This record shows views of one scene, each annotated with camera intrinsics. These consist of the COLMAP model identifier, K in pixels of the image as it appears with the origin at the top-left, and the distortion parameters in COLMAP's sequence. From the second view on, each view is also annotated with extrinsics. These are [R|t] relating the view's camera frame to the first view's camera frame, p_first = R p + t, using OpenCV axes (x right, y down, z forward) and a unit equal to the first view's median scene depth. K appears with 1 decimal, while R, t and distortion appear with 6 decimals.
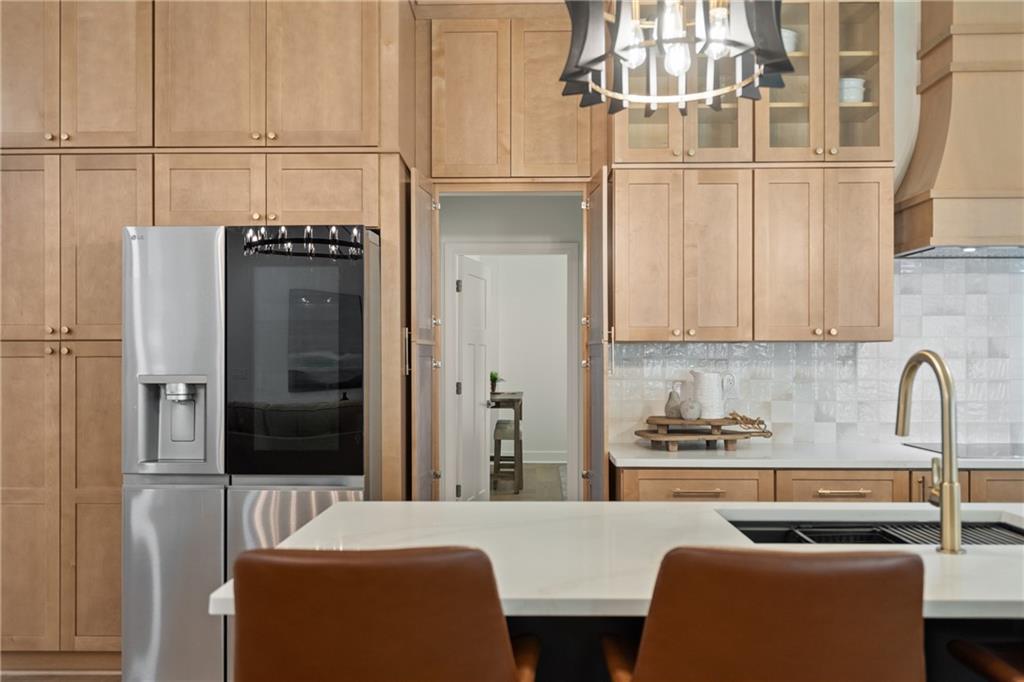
lens RADIAL K [[857.3, 0, 514.4], [0, 857.3, 356.4], [0, 0, 1]] dist [0.003911, 0.001323]
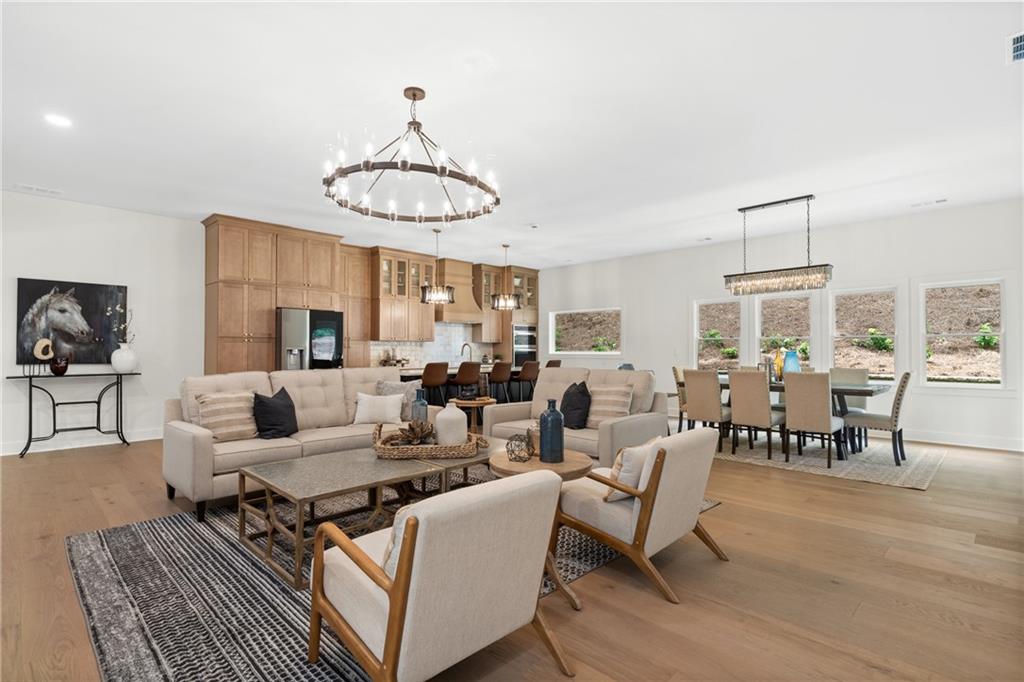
lens RADIAL K [[495.8, 0, 512.0], [0, 495.8, 341.0], [0, 0, 1]] dist [0.002923, 0.000740]
pose [[0.687575, 0.017489, 0.725903, -1.256841], [0.000663, 0.999694, -0.024712, 0.046822], [-0.726113, 0.017473, 0.687353, -1.166837]]
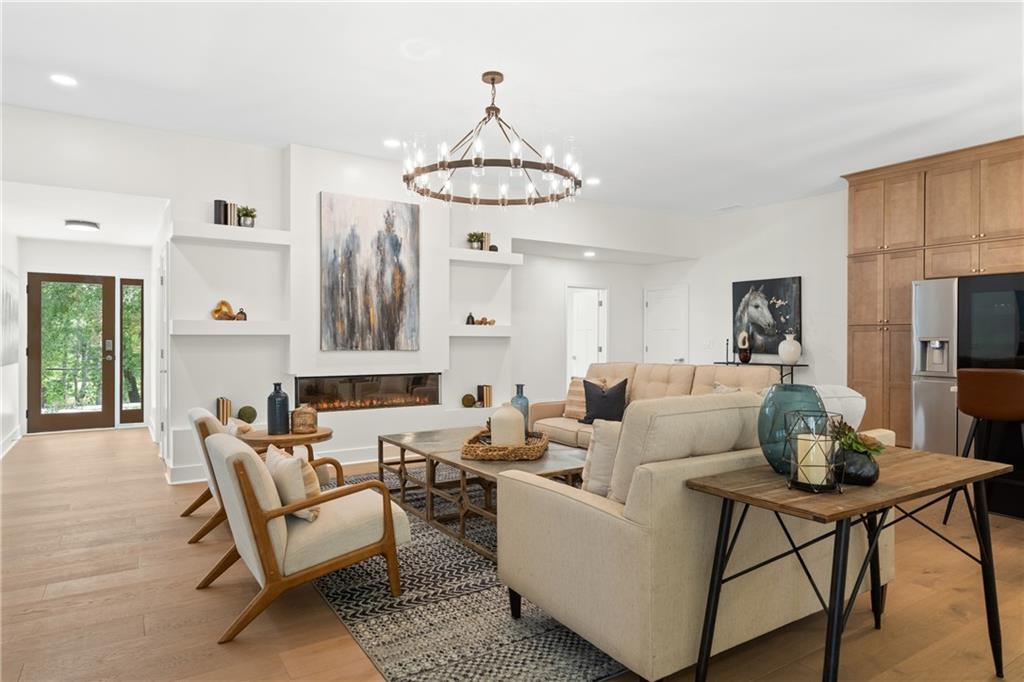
lens RADIAL K [[597.8, 0, 510.4], [0, 597.8, 341.9], [0, 0, 1]] dist [0.004001, -0.000157]
pose [[0.564220, 0.006857, -0.825596, 0.336668], [-0.000870, 0.999970, 0.007711, 0.019963], [0.825624, -0.003633, 0.564209, -0.968097]]
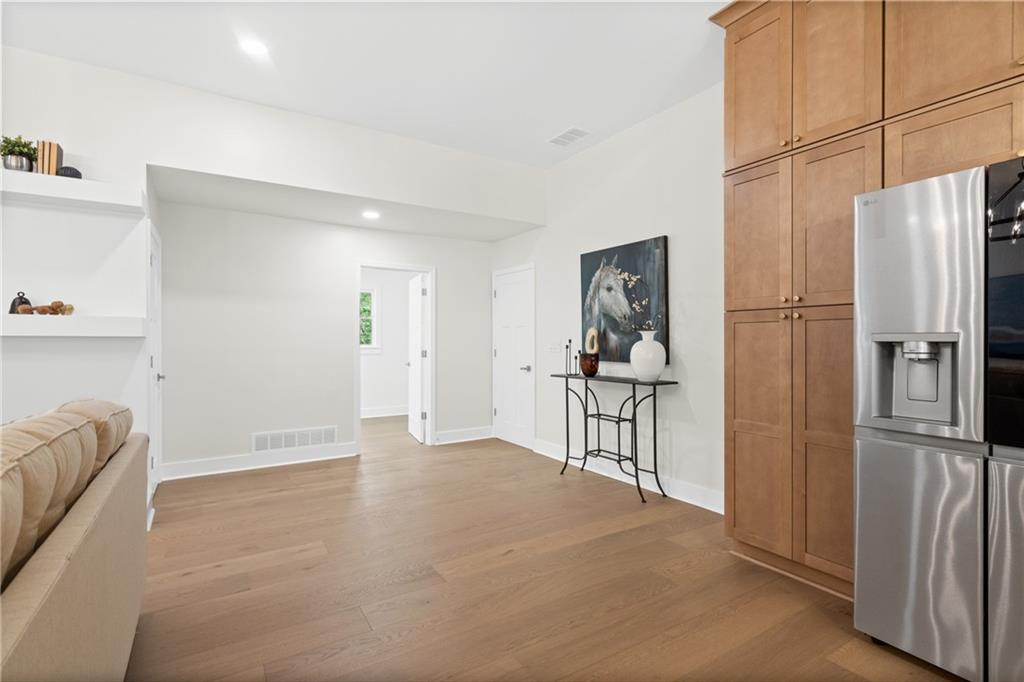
lens RADIAL K [[483.9, 0, 512.0], [0, 483.9, 341.0], [0, 0, 1]] dist [0.000669, 0.000347]
pose [[0.550462, 0.001883, -0.834858, -0.172887], [0.002532, 0.999989, 0.003925, 0.025502], [0.834857, -0.004275, 0.550451, 0.286539]]
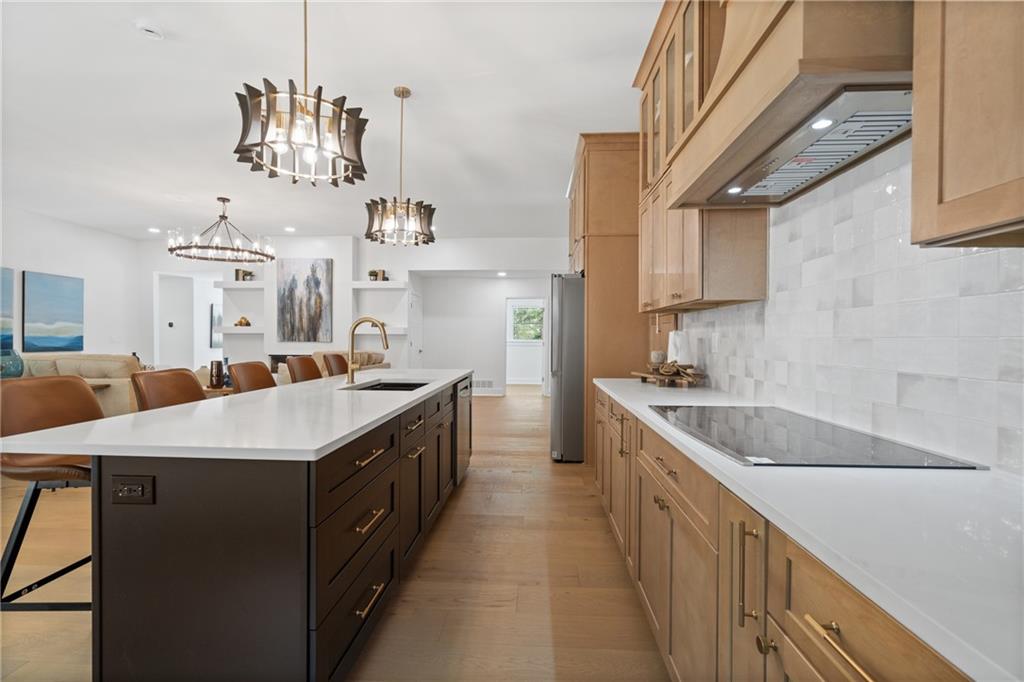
lens RADIAL K [[464.9, 0, 512.0], [0, 464.9, 341.0], [0, 0, 1]] dist [-0.001971, 0.000436]
pose [[-0.030299, 0.008249, -0.999507, 1.104196], [-0.002158, 0.999963, 0.008318, 0.031704], [0.999539, 0.002409, -0.030280, 0.845352]]
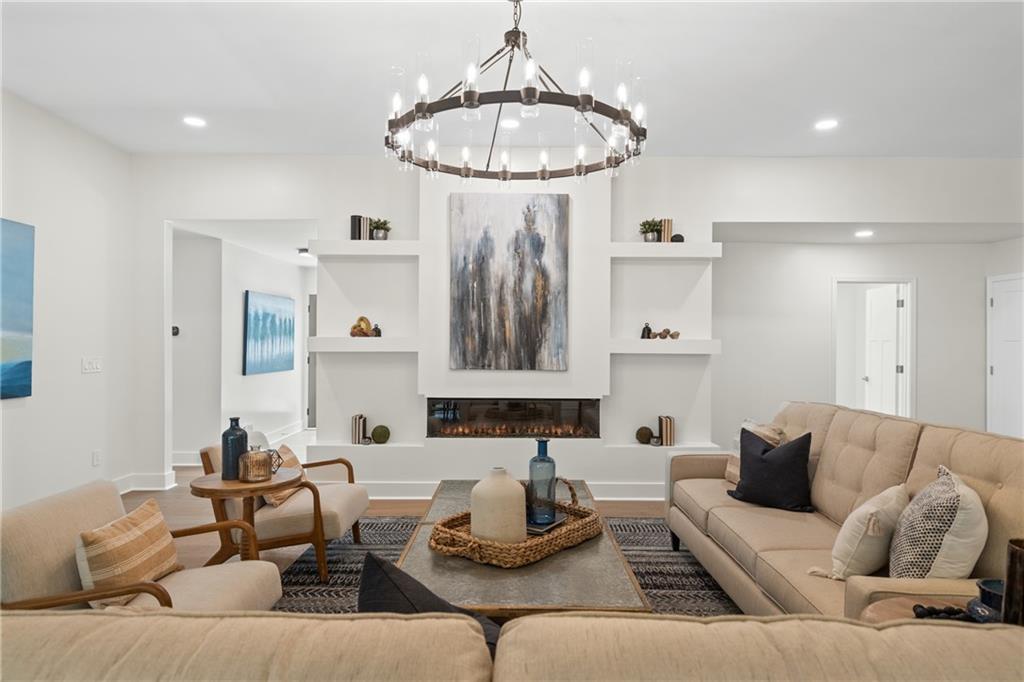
lens RADIAL K [[582.3, 0, 511.3], [0, 582.3, 338.3], [0, 0, 1]] dist [0.002988, 0.000808]
pose [[0.021422, -0.003815, -0.999763, 0.131019], [-0.002440, 0.999990, -0.003868, -0.014800], [0.999768, 0.002522, 0.021413, -0.348087]]
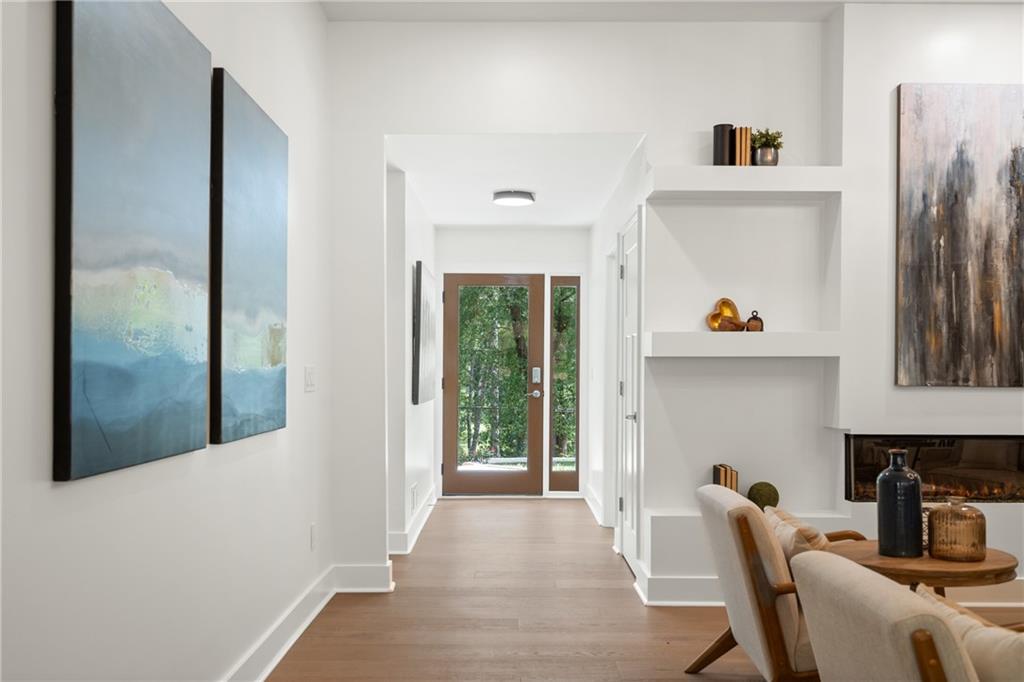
lens RADIAL K [[952.6, 0, 512.3], [0, 952.6, 382.1], [0, 0, 1]] dist [0.003081, 0.004505]
pose [[0.020137, 0.016376, -0.999663, 0.059957], [-0.001508, 0.999865, 0.016349, 0.029194], [0.999796, 0.001178, 0.020159, -1.057076]]
